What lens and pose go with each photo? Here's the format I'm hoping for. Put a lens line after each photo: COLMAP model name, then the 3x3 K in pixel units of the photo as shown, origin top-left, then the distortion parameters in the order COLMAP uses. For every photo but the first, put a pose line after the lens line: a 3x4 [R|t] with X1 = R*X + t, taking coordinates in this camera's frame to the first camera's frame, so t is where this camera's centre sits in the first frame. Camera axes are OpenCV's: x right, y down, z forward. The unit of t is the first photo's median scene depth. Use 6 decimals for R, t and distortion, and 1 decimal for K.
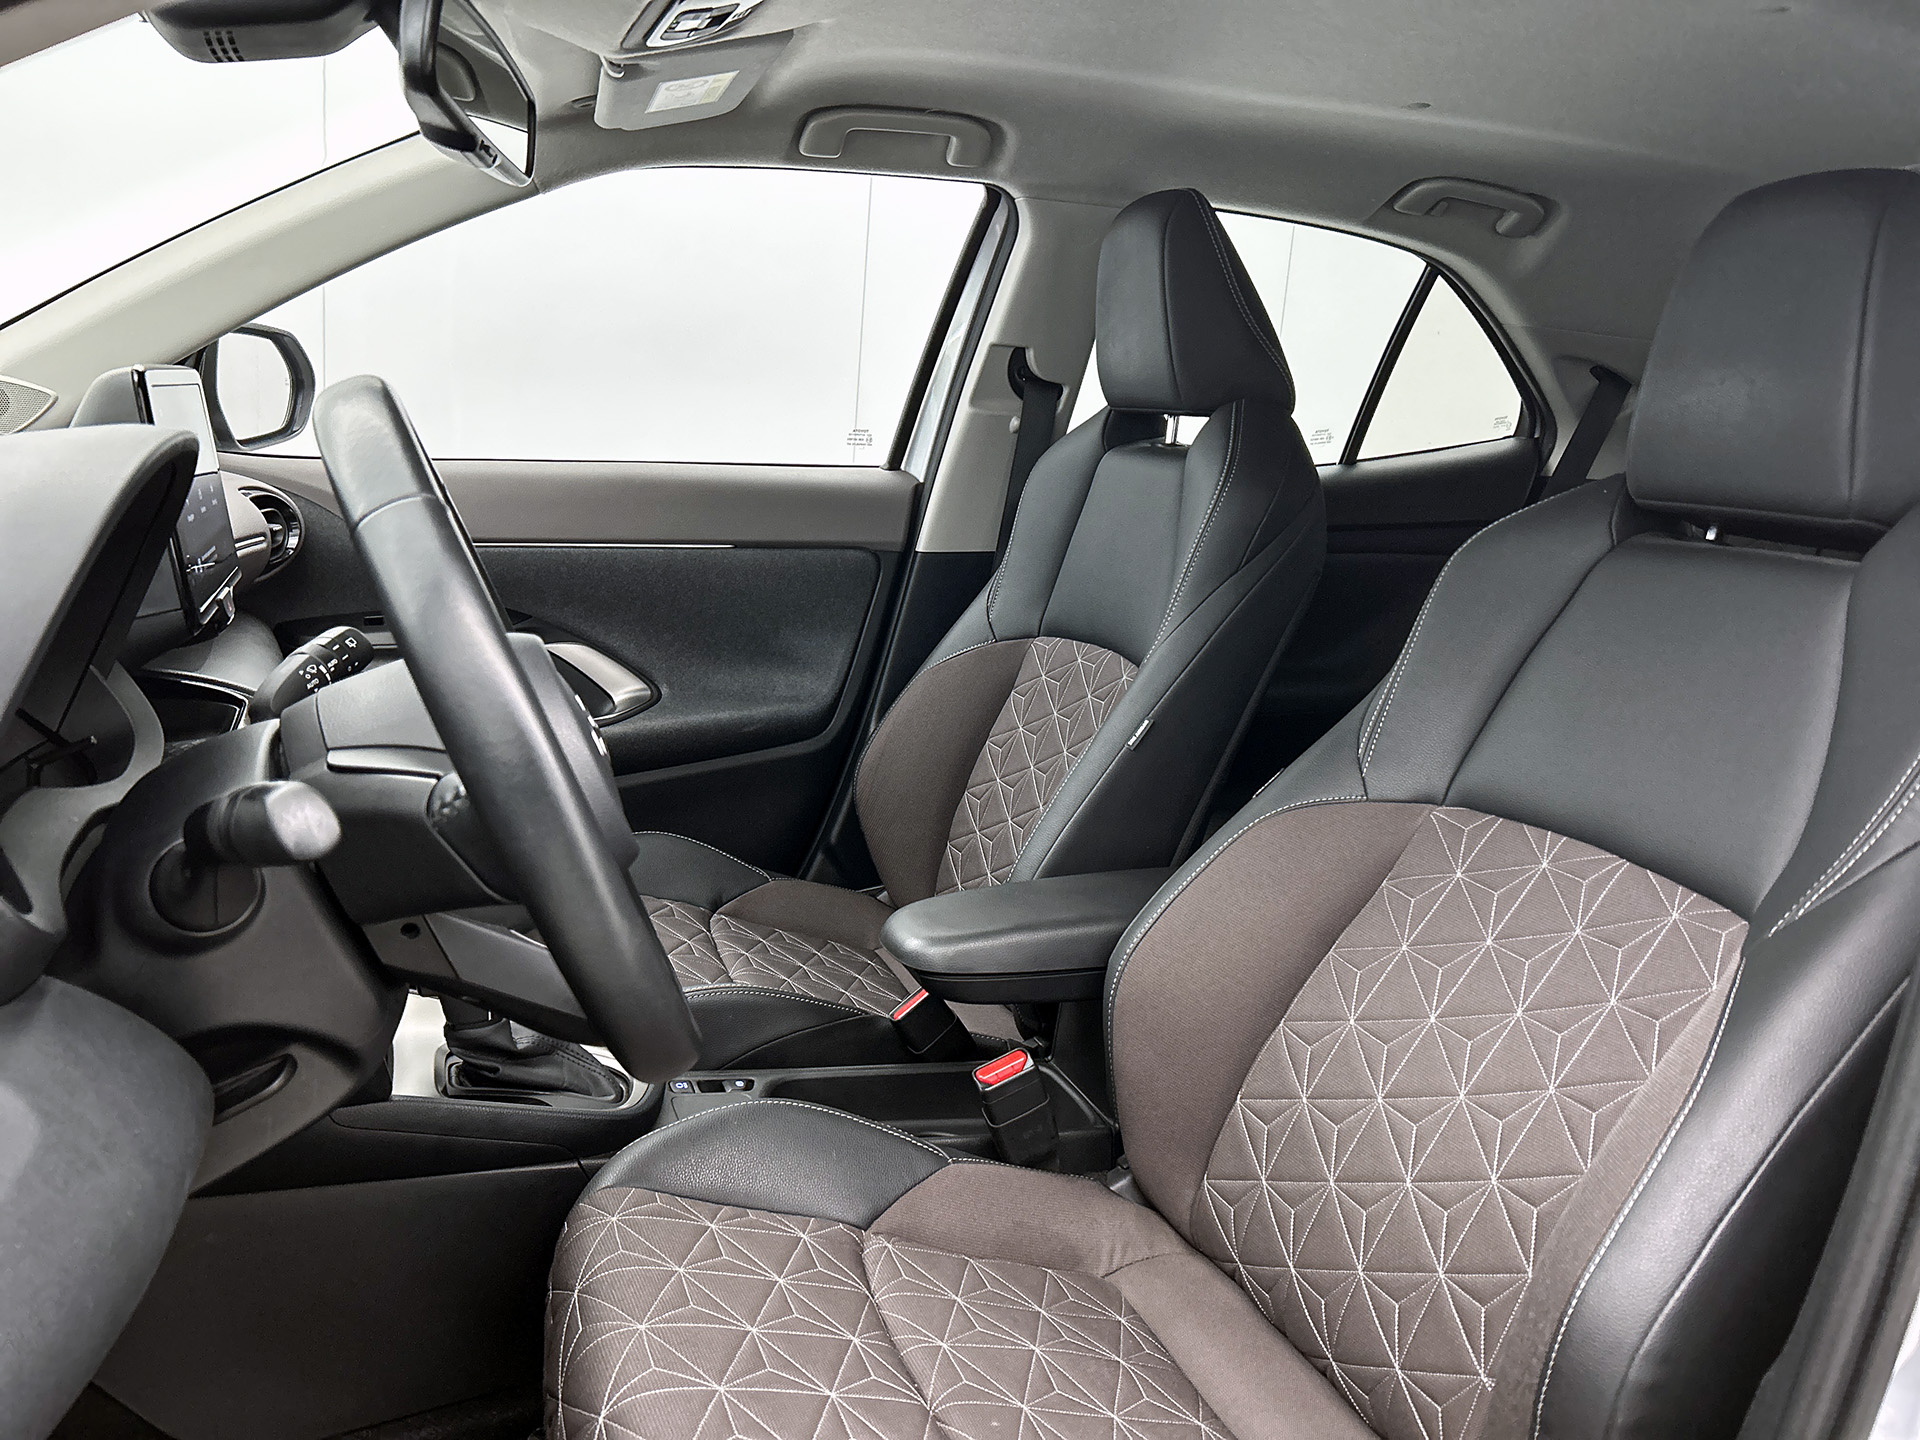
lens RADIAL K [[1502.1, 0, 947.7], [0, 1502.1, 721.7], [0, 0, 1]] dist [0.066017, -0.069090]
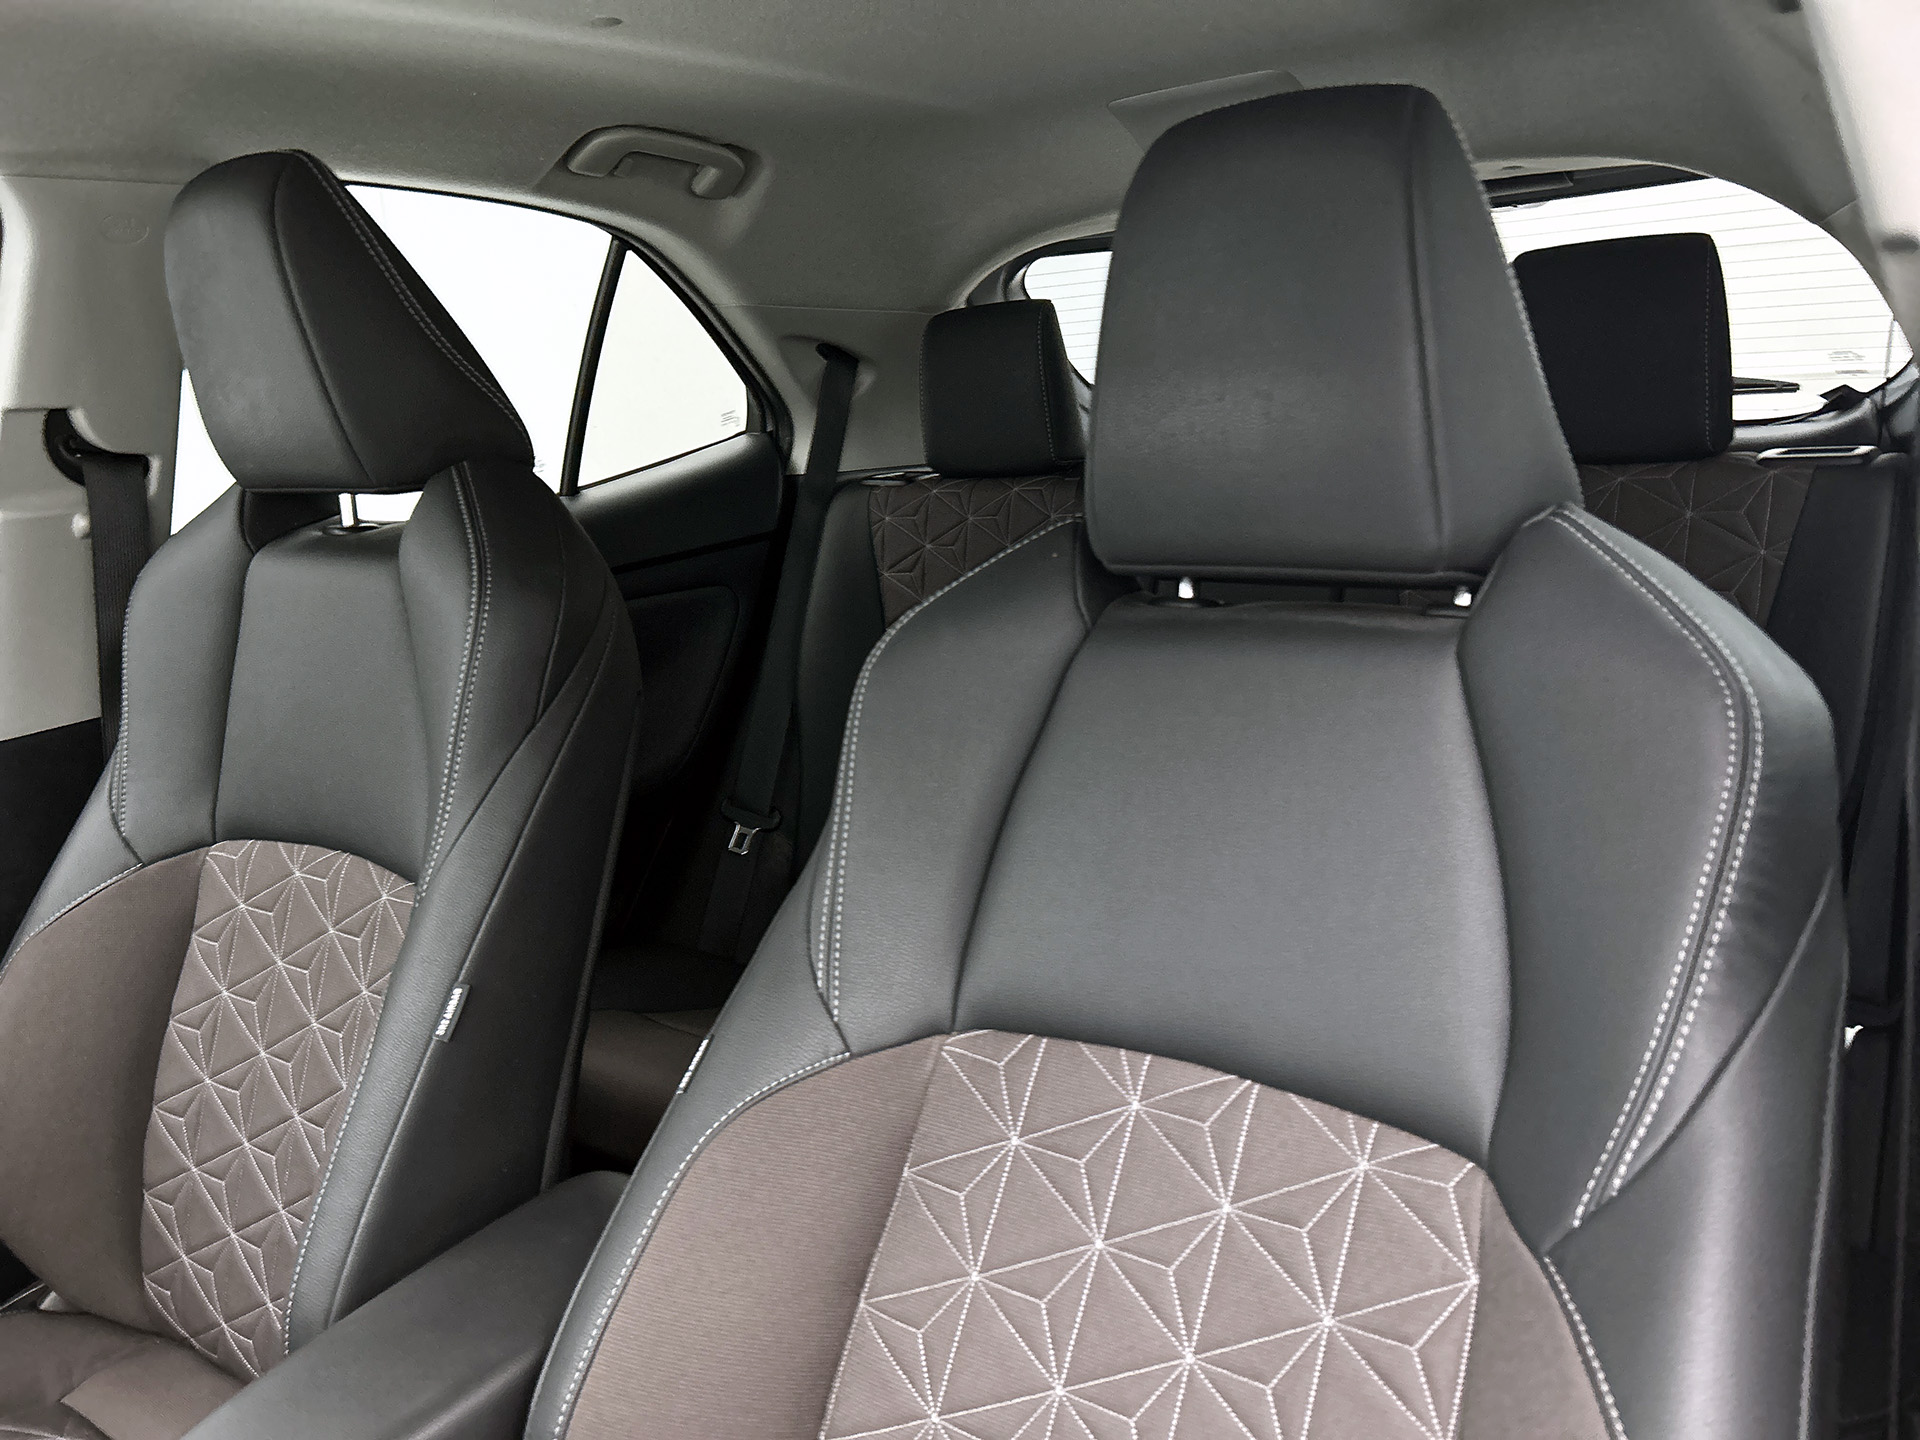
lens RADIAL K [[1502.1, 0, 955.8], [0, 1502.1, 731.9], [0, 0, 1]] dist [0.066017, -0.069090]
pose [[0.833560, -0.236901, 0.499056, 0.010769], [0.220792, 0.970960, 0.092131, -0.096486], [-0.506389, 0.033391, 0.861659, 0.270488]]
